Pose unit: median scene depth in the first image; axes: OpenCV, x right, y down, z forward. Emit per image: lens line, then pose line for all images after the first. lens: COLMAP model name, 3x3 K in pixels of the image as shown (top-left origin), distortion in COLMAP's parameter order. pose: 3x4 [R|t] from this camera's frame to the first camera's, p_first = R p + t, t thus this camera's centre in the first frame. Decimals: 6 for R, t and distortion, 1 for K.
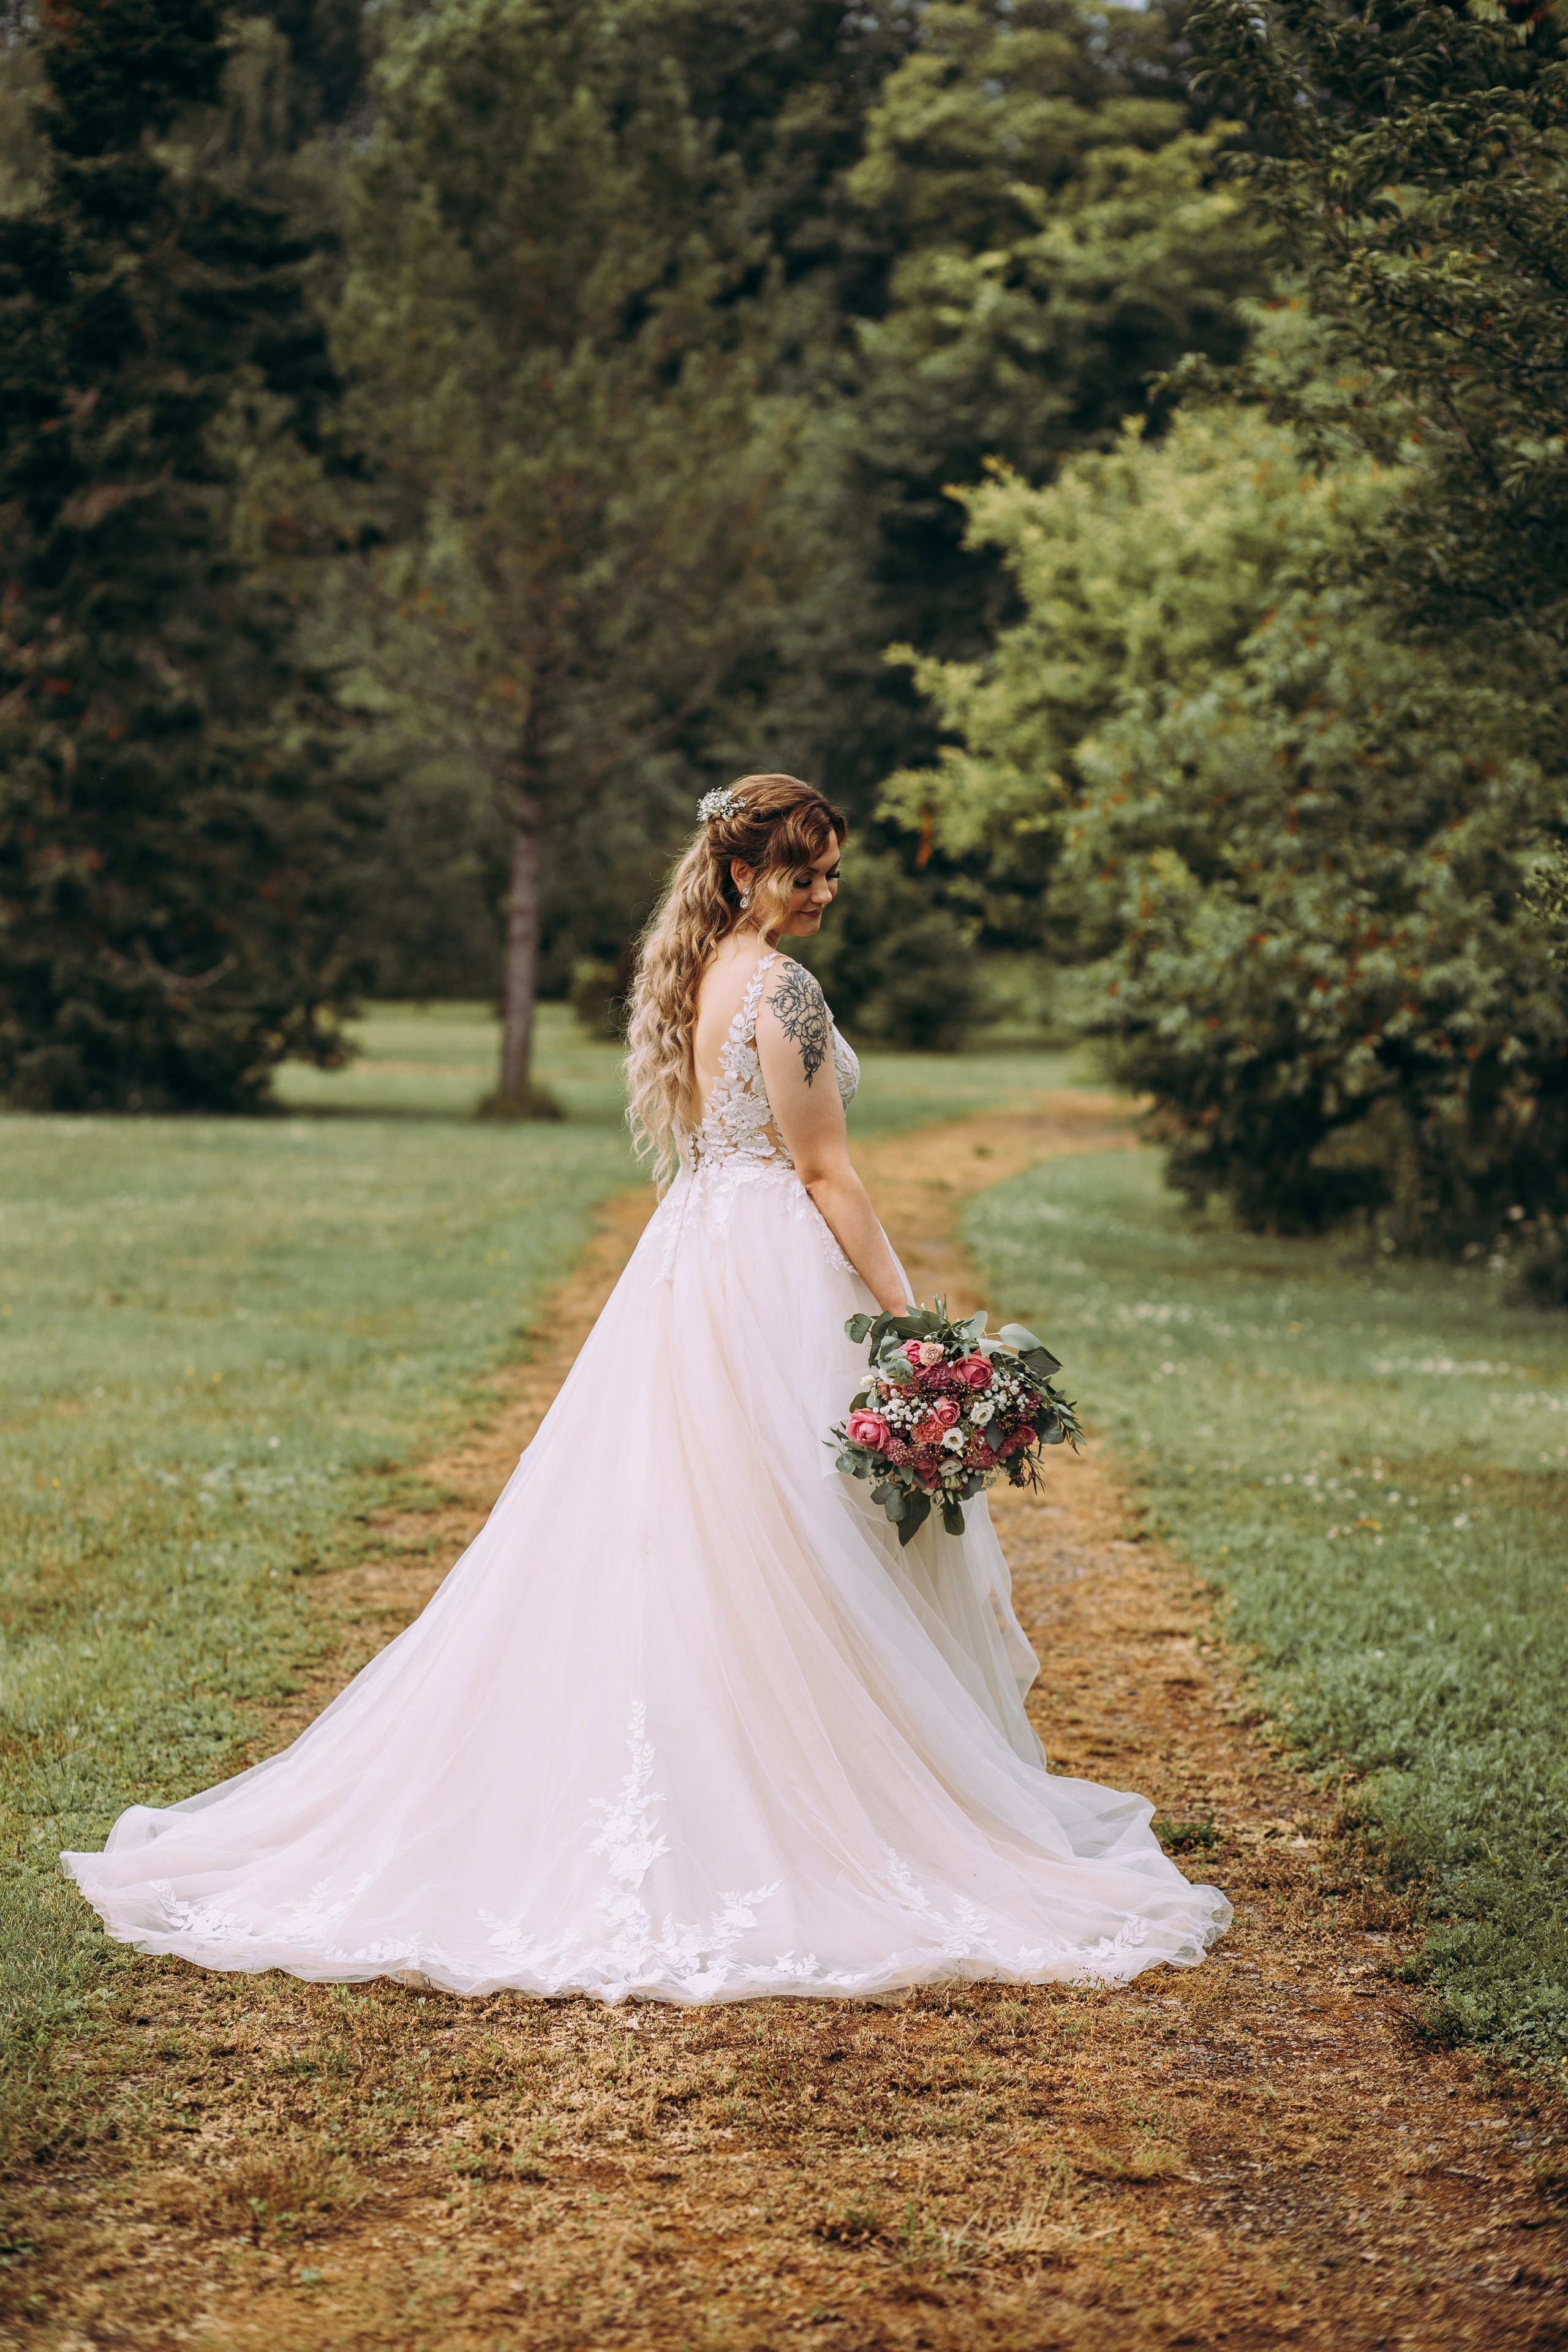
lens RADIAL K [[5780.7, 0, 703.0], [0, 5780.7, 1176.8], [0, 0, 1]] dist [-0.027502, -2.060483]
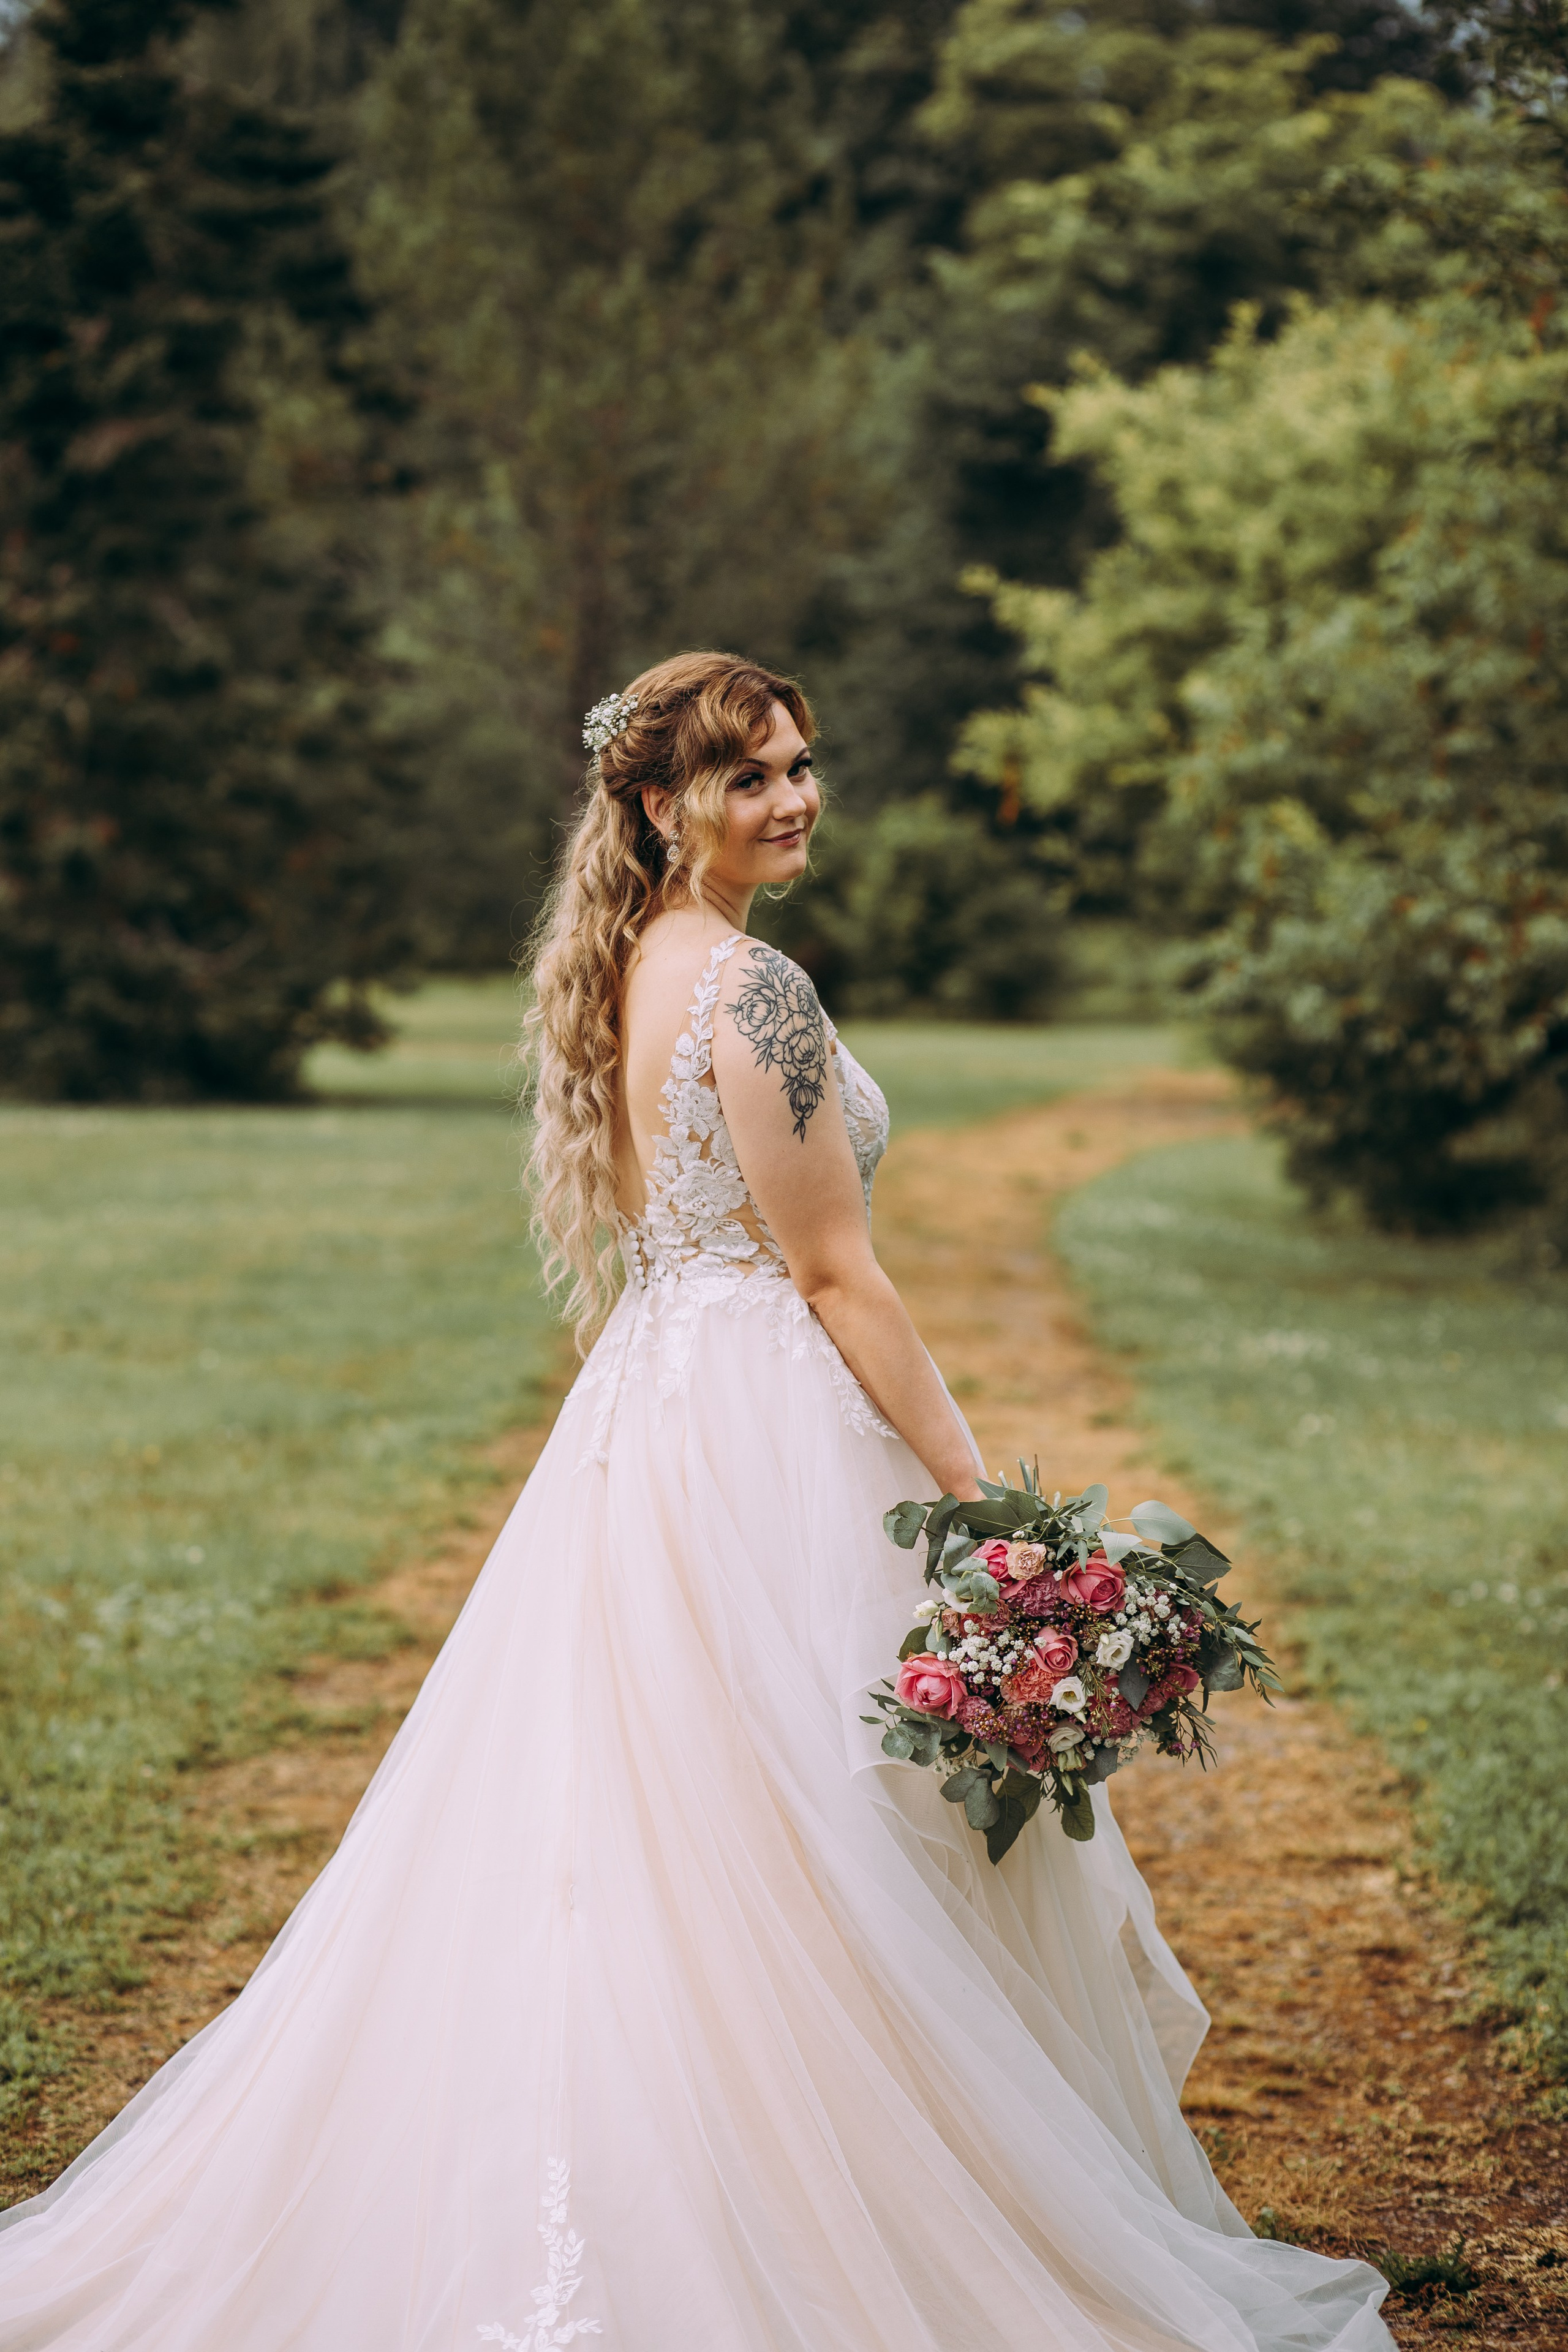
lens RADIAL K [[5772.4, 0, 784.0], [0, 5772.4, 1176.0], [0, 0, 1]] dist [-0.069584, -0.927034]
pose [[0.999940, -0.010861, -0.001256, 0.005906], [0.010868, 0.999926, 0.005459, -0.006989], [0.001196, -0.005472, 0.999984, 0.156877]]
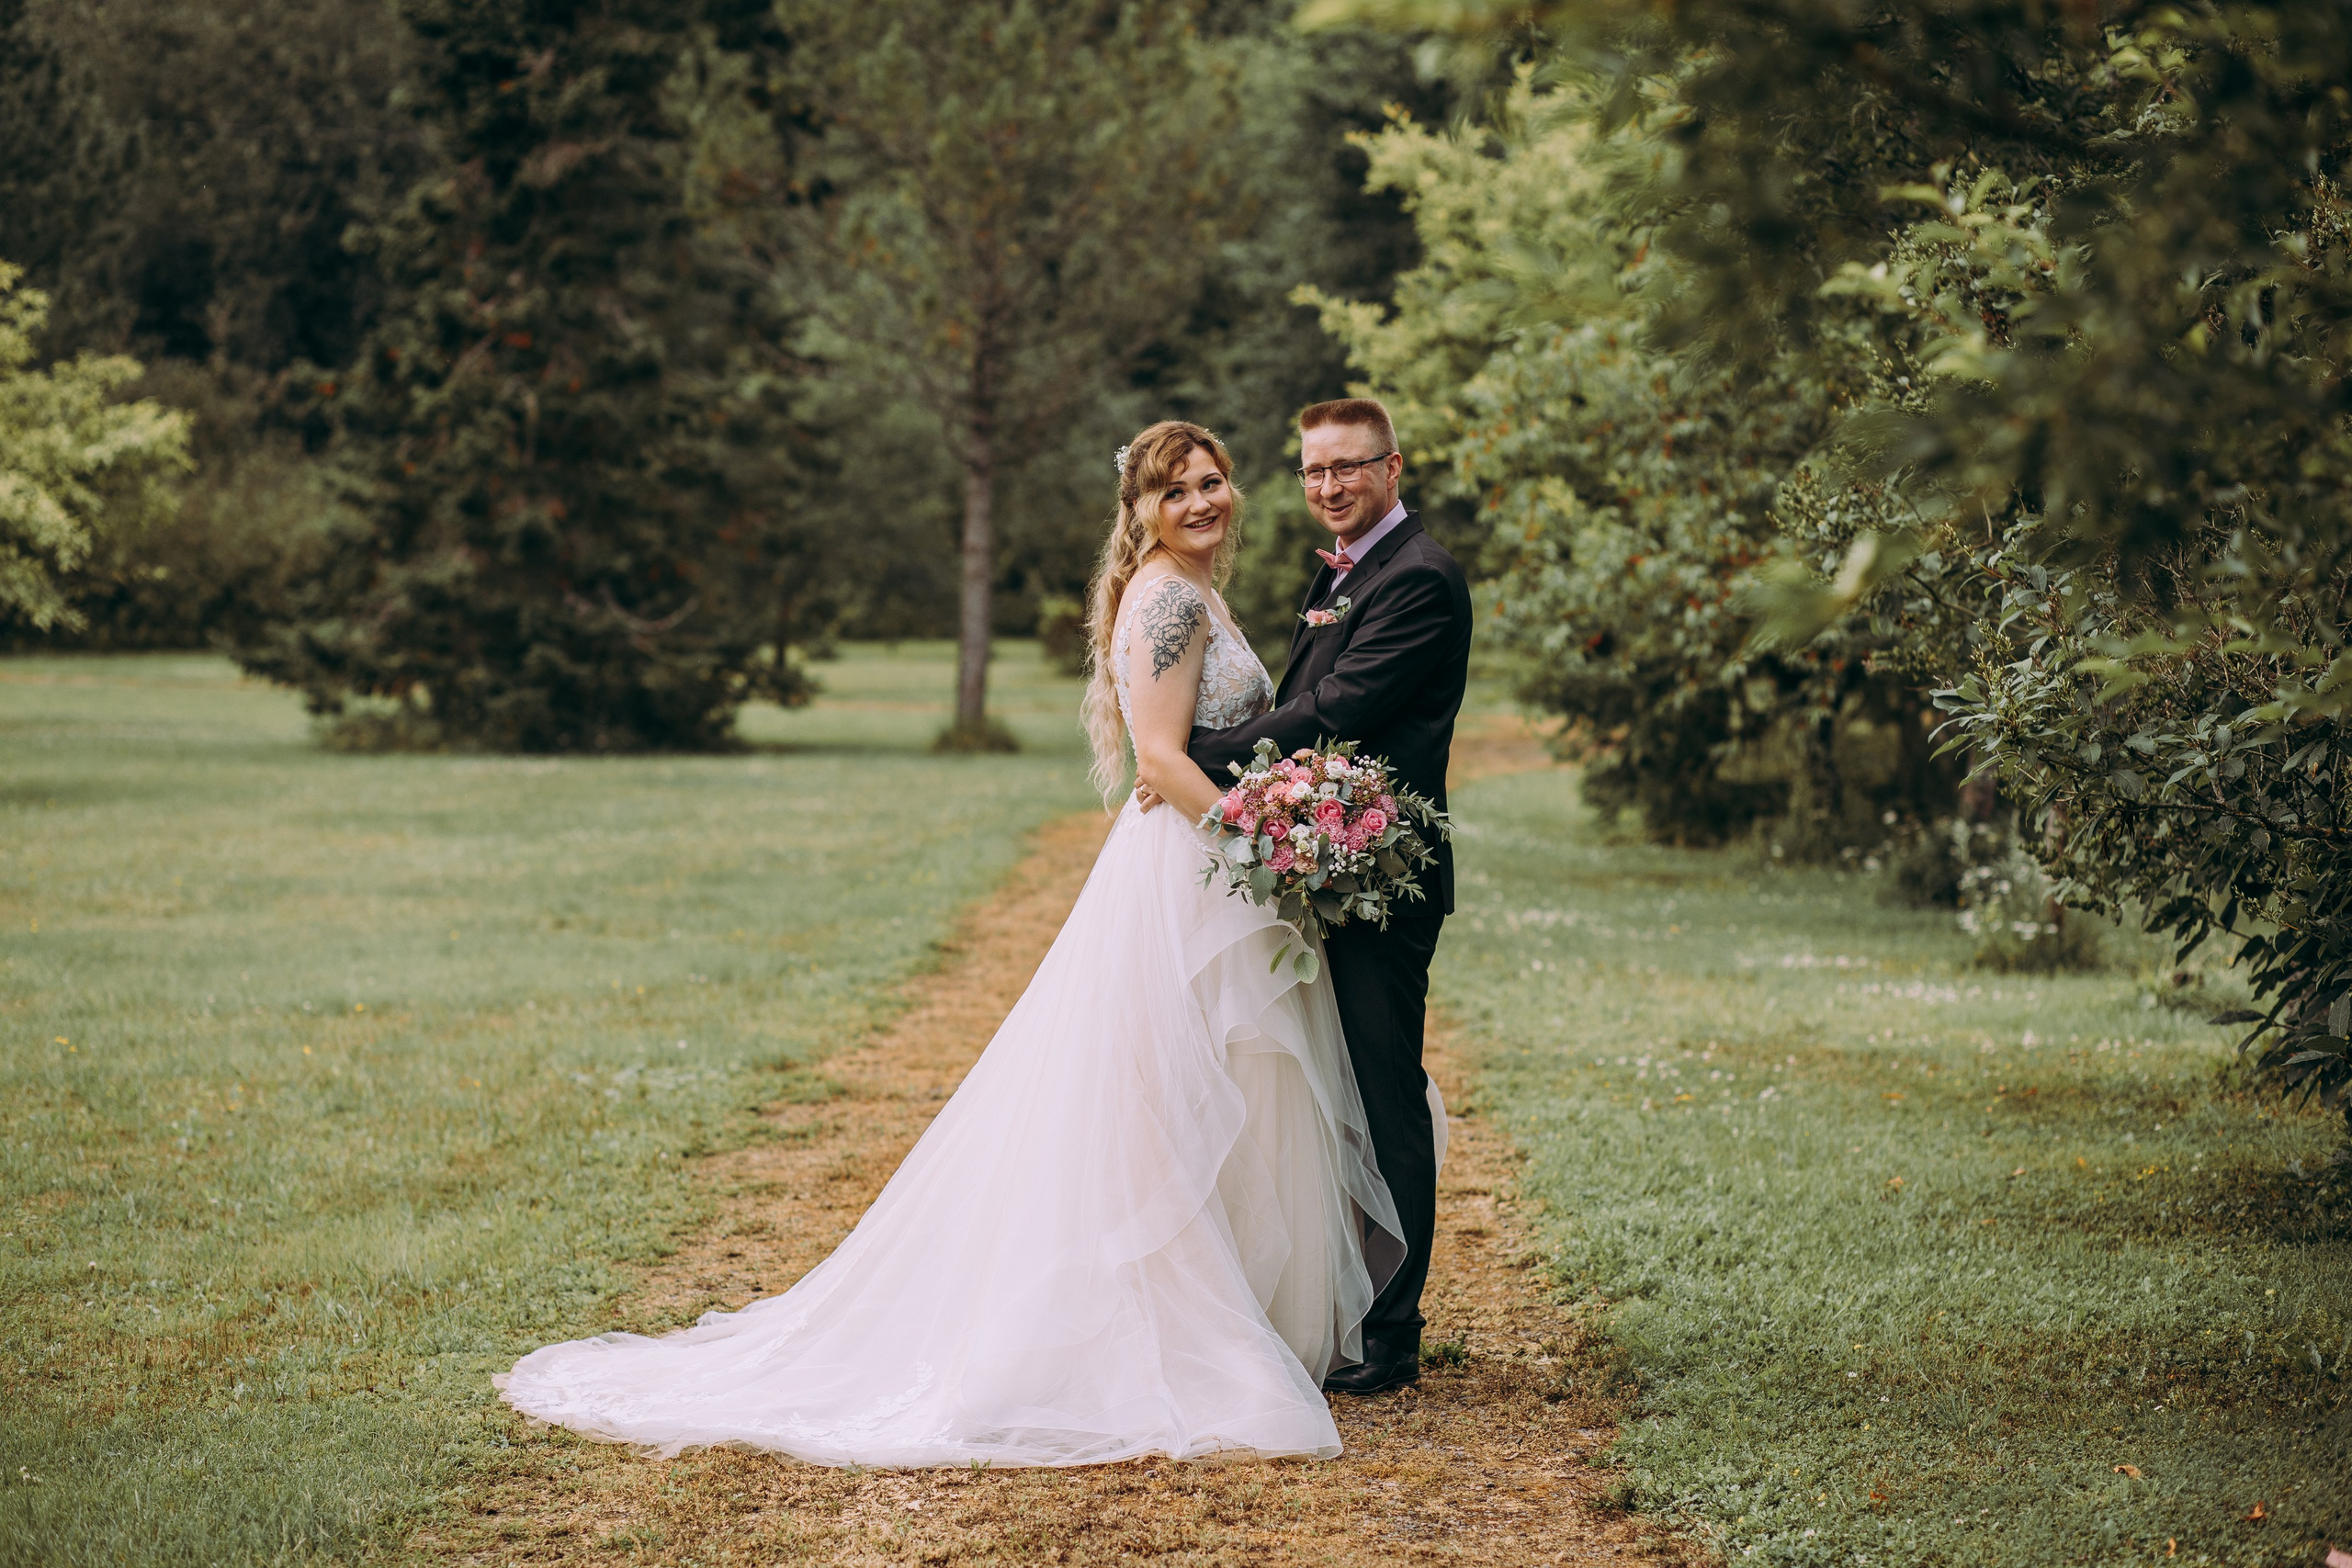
lens RADIAL K [[5790.8, 0, 1127.9], [0, 5790.8, 861.2], [0, 0, 1]] dist [-0.068847, -1.546497]
pose [[0.999727, -0.018567, -0.014174, 0.018424], [0.018681, 0.999794, 0.007911, 0.003580], [0.014024, -0.008174, 0.999868, -0.057621]]
